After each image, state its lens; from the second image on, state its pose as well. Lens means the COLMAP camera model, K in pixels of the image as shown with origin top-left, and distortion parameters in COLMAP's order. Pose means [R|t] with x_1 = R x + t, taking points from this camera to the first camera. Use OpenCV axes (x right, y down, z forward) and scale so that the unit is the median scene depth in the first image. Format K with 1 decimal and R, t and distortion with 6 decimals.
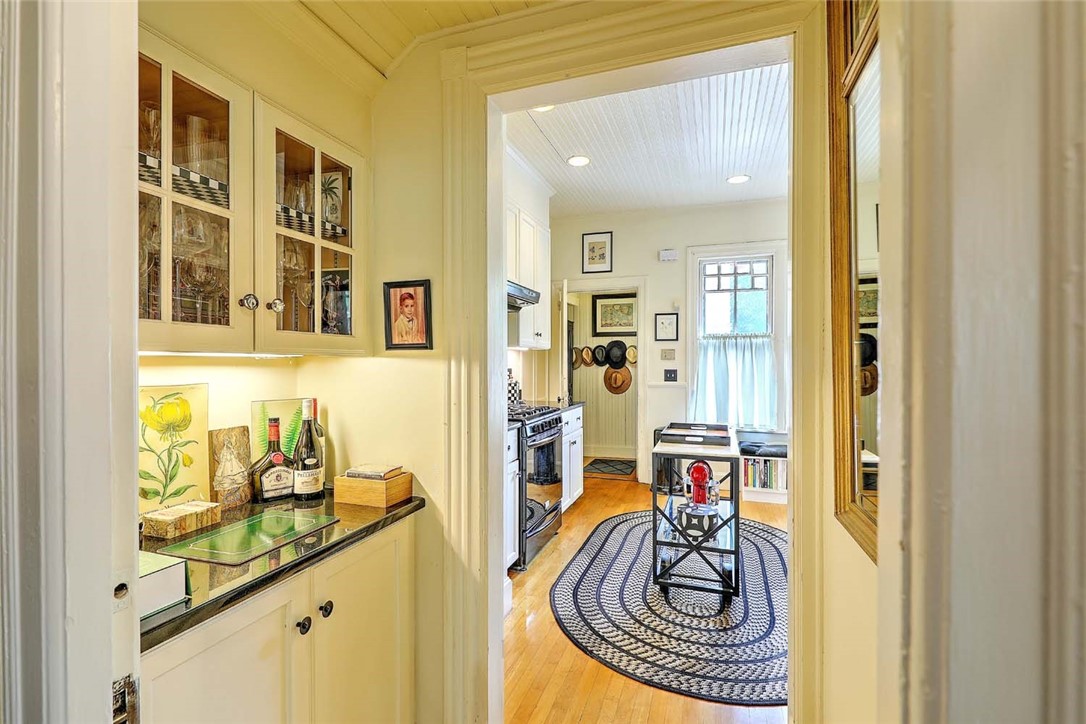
lens RADIAL K [[496.4, 0, 543.0], [0, 496.4, 368.3], [0, 0, 1]] dist [0.016087, -0.000261]
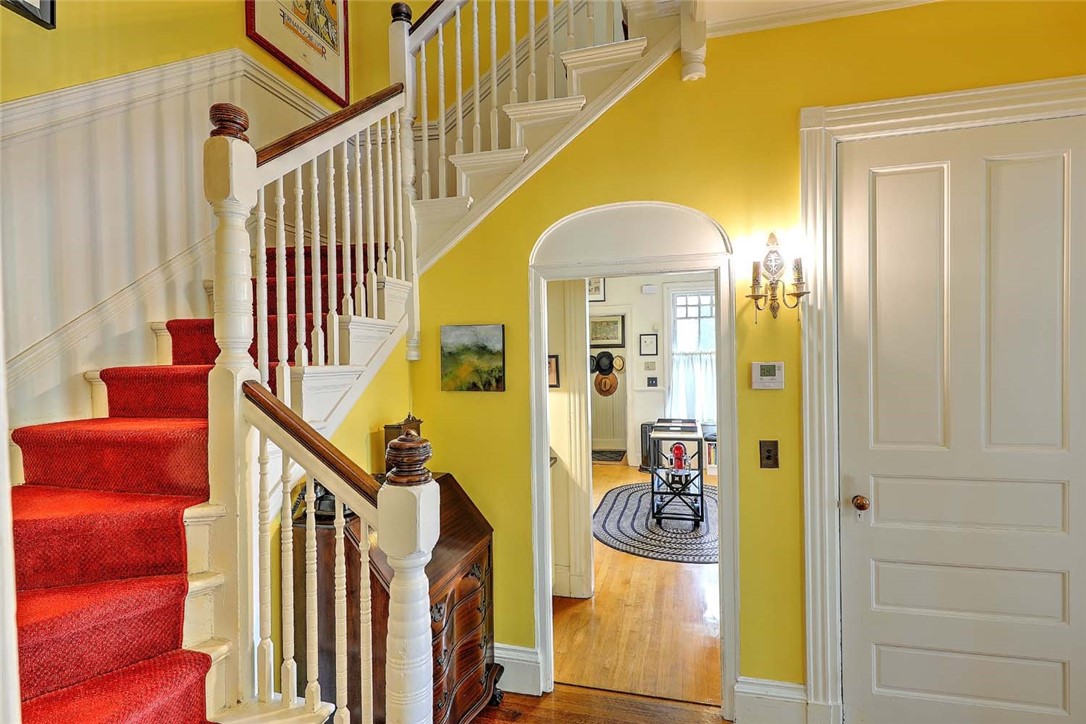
lens RADIAL K [[518.3, 0, 546.7], [0, 518.3, 363.3], [0, 0, 1]] dist [0.002419, 0.000229]
pose [[0.996846, -0.017009, 0.077513, -0.235454], [0.017152, 0.999852, -0.001177, -0.072720], [-0.077481, 0.002503, 0.996991, -0.634837]]
